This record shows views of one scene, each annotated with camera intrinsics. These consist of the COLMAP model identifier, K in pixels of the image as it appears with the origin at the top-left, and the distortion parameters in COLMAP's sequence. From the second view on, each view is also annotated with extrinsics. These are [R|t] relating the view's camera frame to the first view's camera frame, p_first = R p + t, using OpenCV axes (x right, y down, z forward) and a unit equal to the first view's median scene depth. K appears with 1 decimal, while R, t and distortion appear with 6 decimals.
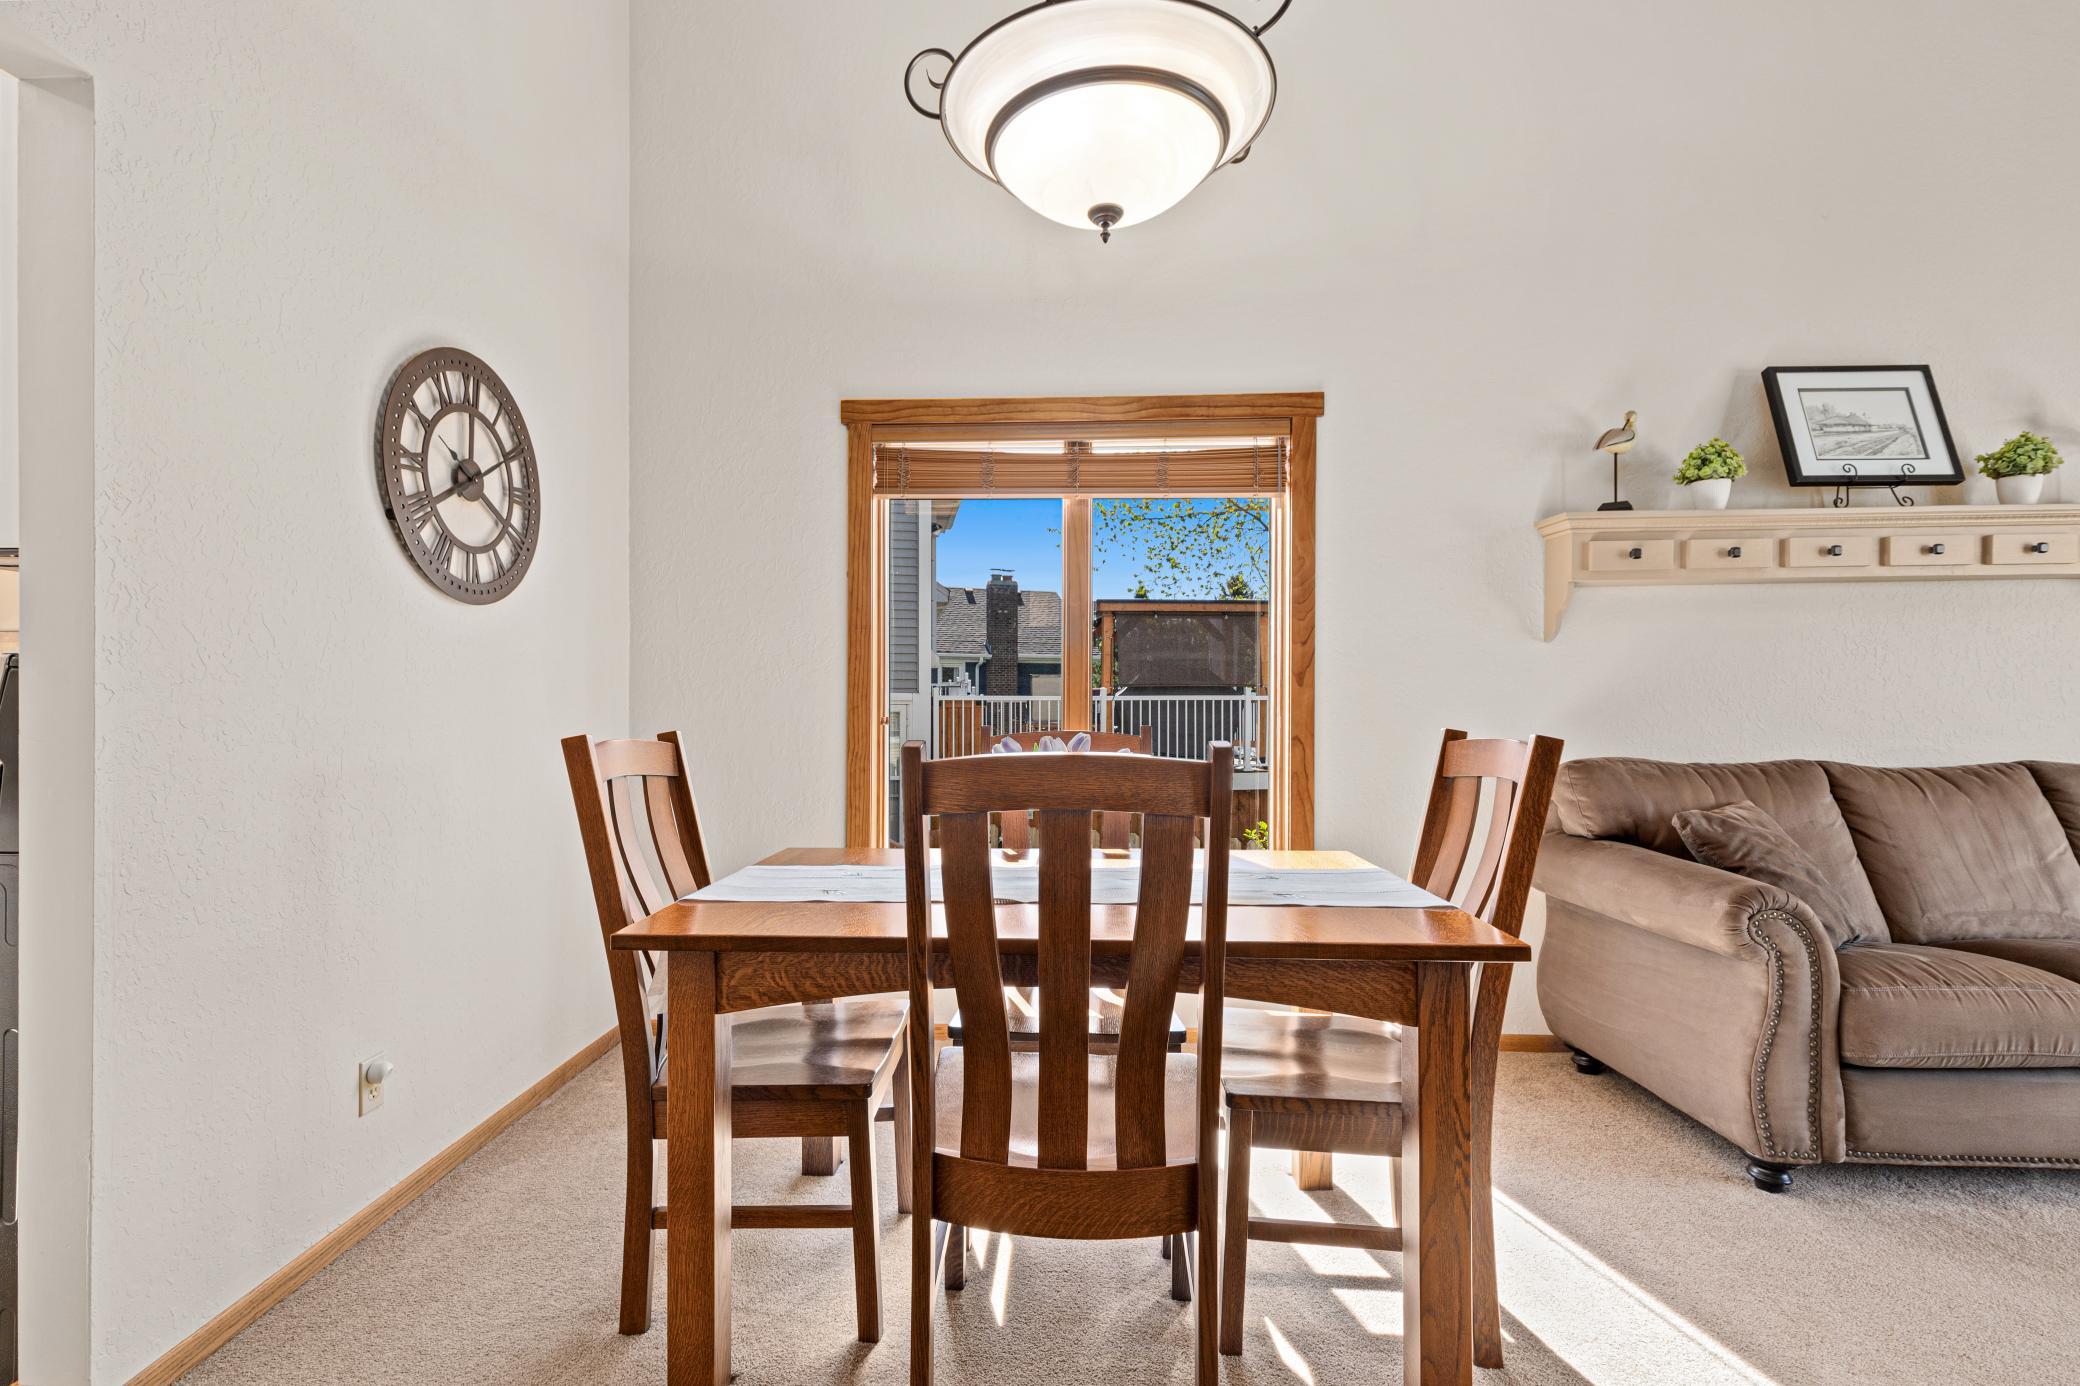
lens RADIAL K [[926.5, 0, 1041.3], [0, 926.5, 703.9], [0, 0, 1]] dist [0.009173, -0.001727]
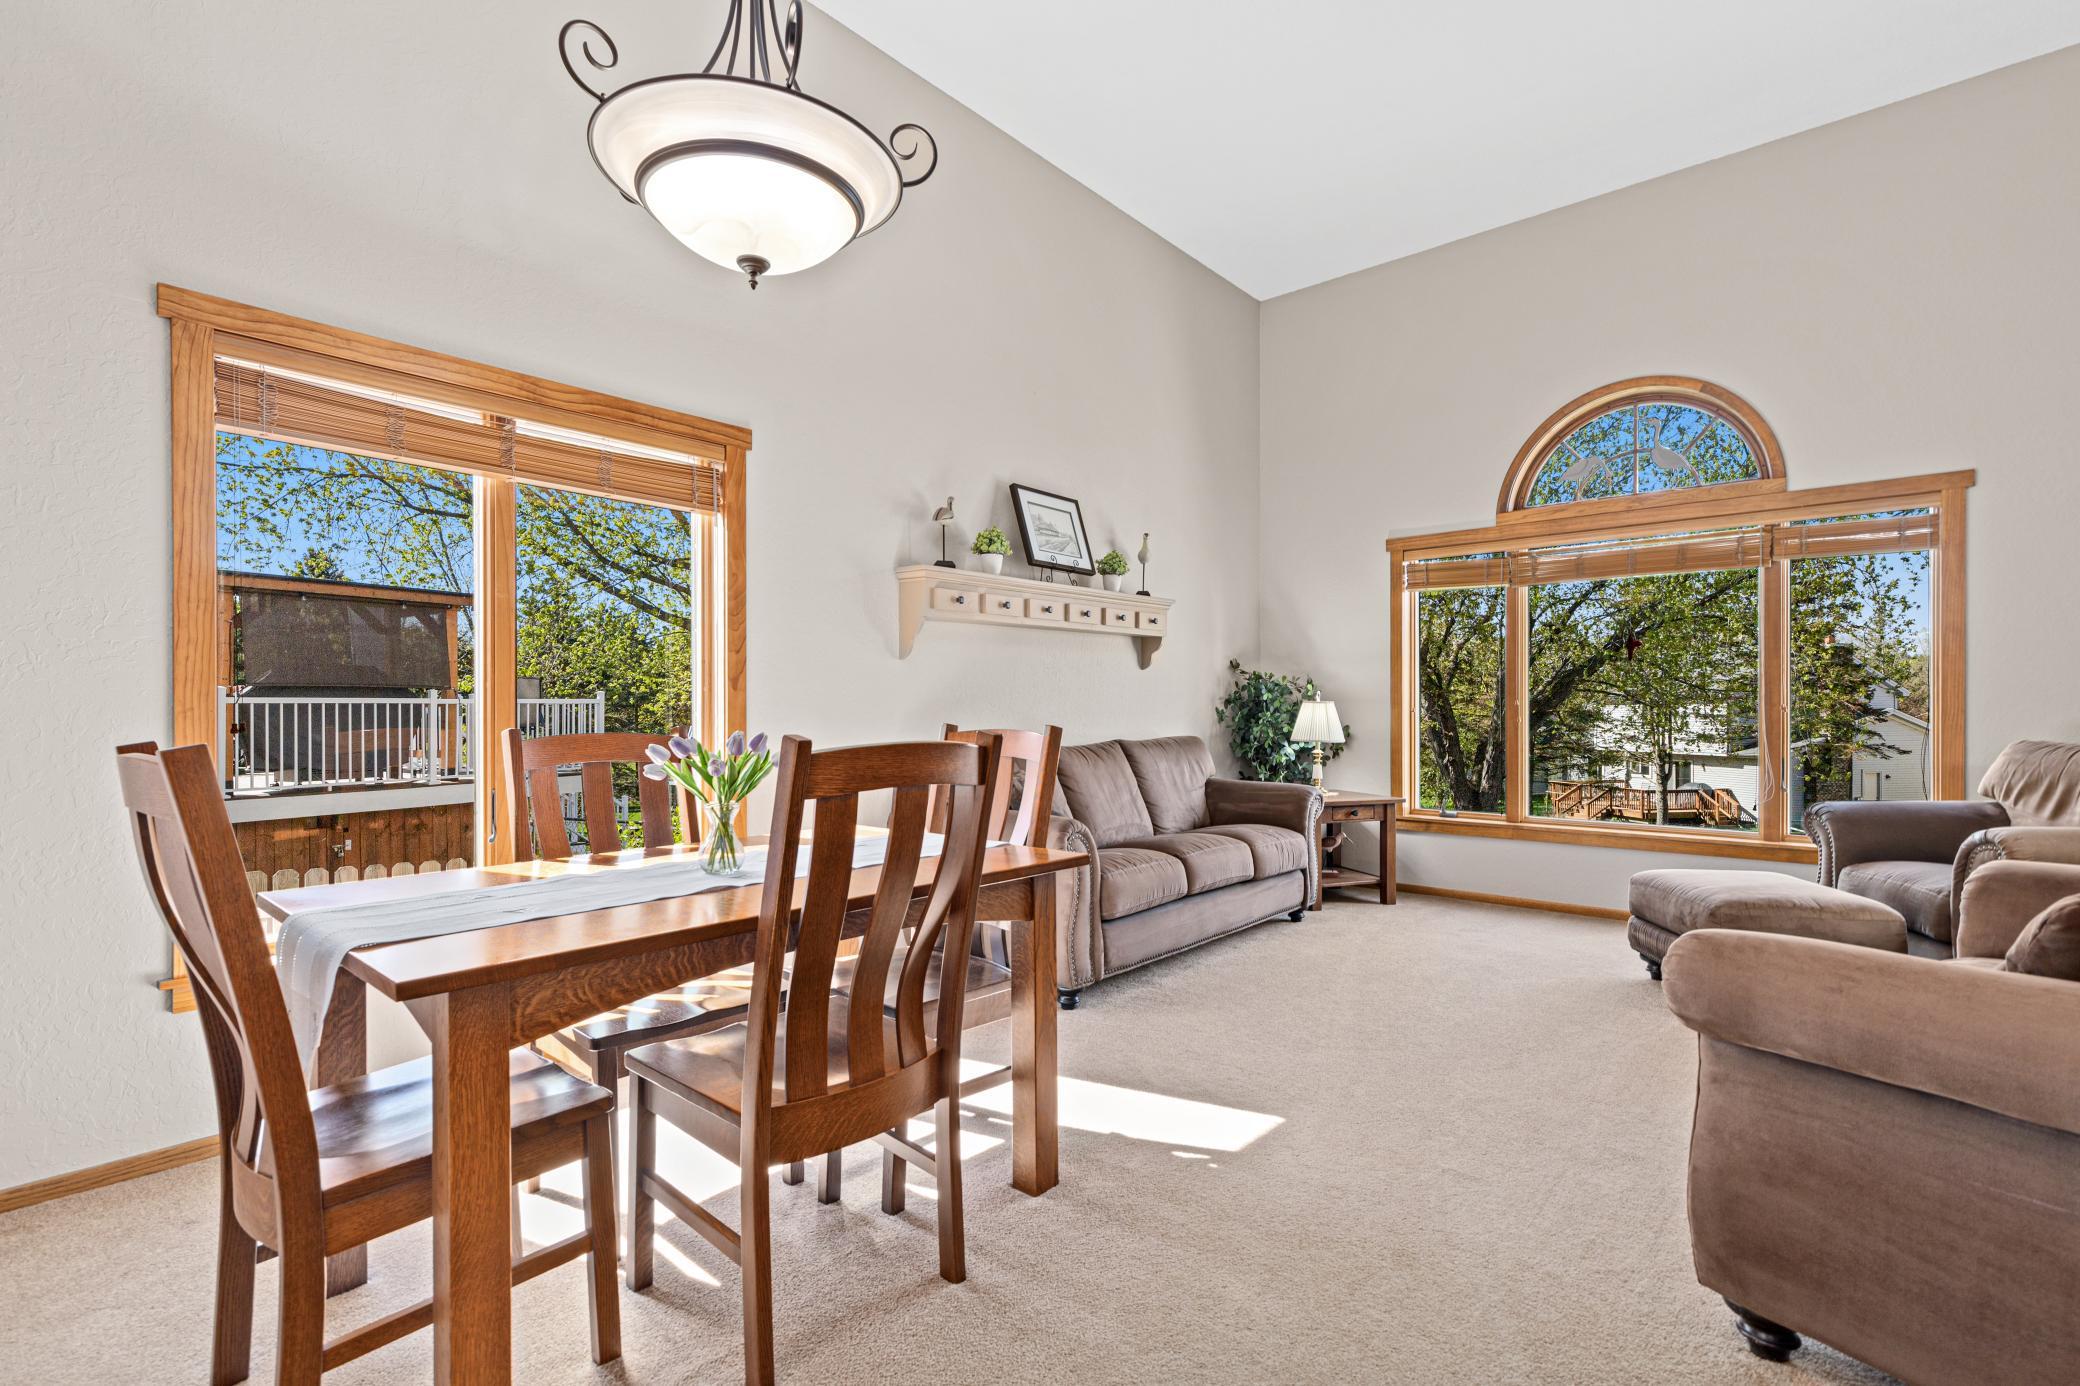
lens RADIAL K [[926.5, 0, 1036.7], [0, 926.5, 704.2], [0, 0, 1]] dist [0.009173, -0.001727]
pose [[0.635999, 0.003359, 0.771683, -0.356746], [0.000520, 0.999988, -0.004782, 0.002934], [-0.771690, 0.003442, 0.635990, 0.019693]]
